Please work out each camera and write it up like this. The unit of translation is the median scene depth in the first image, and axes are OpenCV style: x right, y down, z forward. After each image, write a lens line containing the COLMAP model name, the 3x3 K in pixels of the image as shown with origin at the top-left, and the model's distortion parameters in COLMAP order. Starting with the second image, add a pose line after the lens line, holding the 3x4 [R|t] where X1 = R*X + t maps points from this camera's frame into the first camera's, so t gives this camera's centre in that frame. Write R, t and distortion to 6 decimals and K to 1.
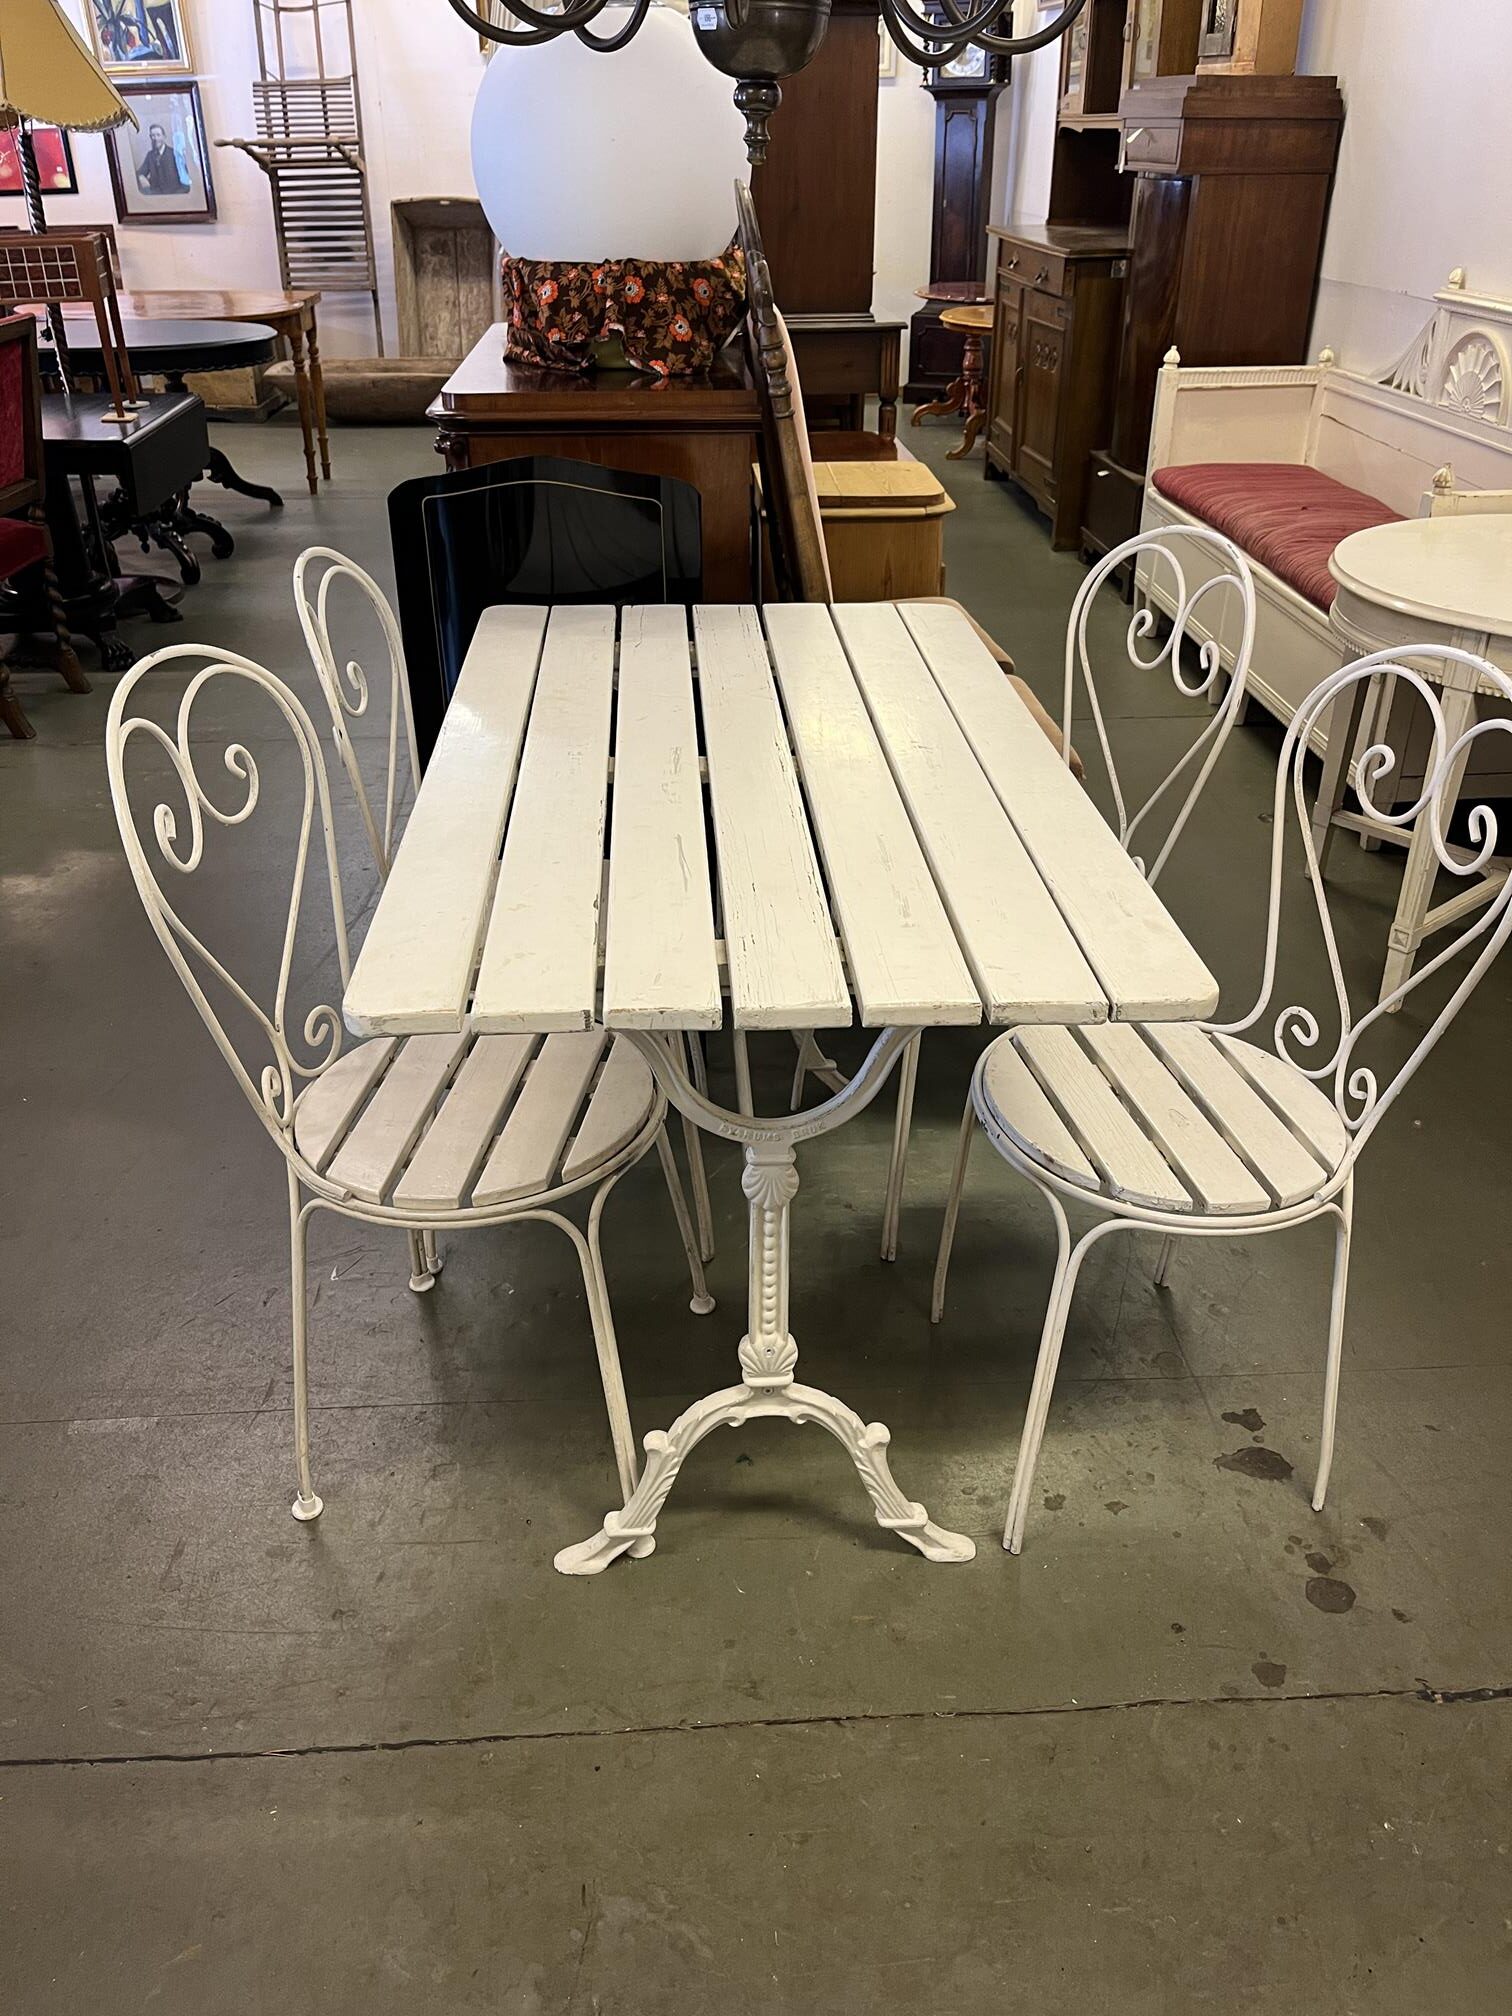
lens RADIAL K [[1546.7, 0, 749.6], [0, 1546.7, 1012.7], [0, 0, 1]] dist [0.010629, -0.029477]
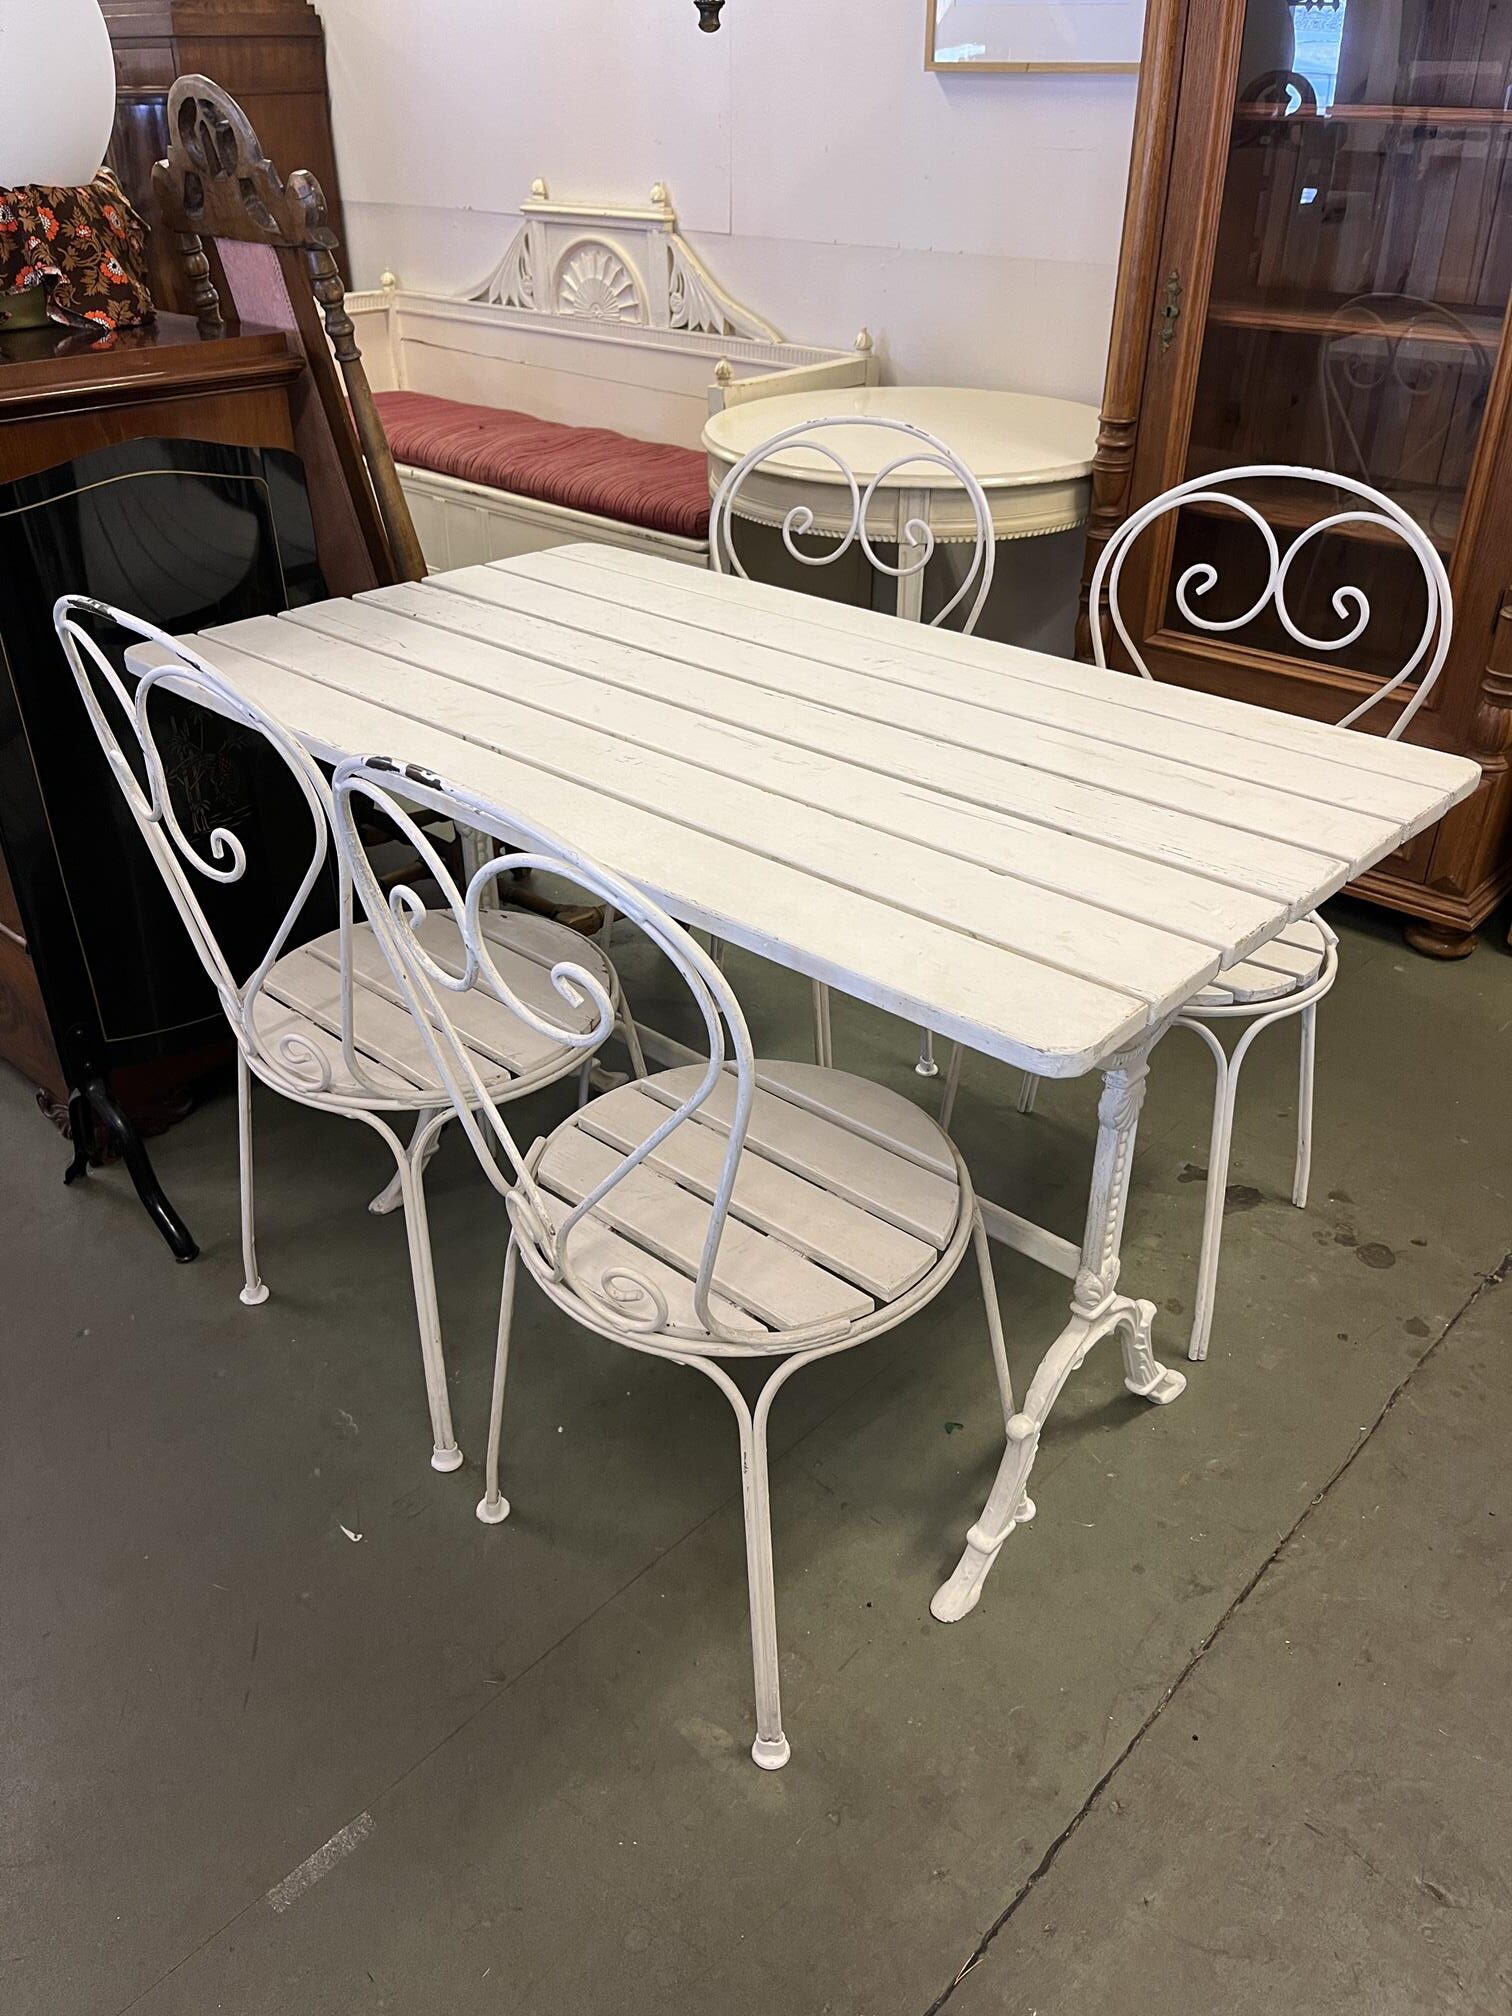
lens RADIAL K [[1546.7, 0, 760.9], [0, 1546.7, 1006.3], [0, 0, 1]] dist [0.010629, -0.029477]
pose [[0.711111, -0.352874, 0.608113, -0.418936], [0.337557, 0.930075, 0.144971, -0.094817], [-0.616747, 0.102182, 0.780501, 0.219593]]
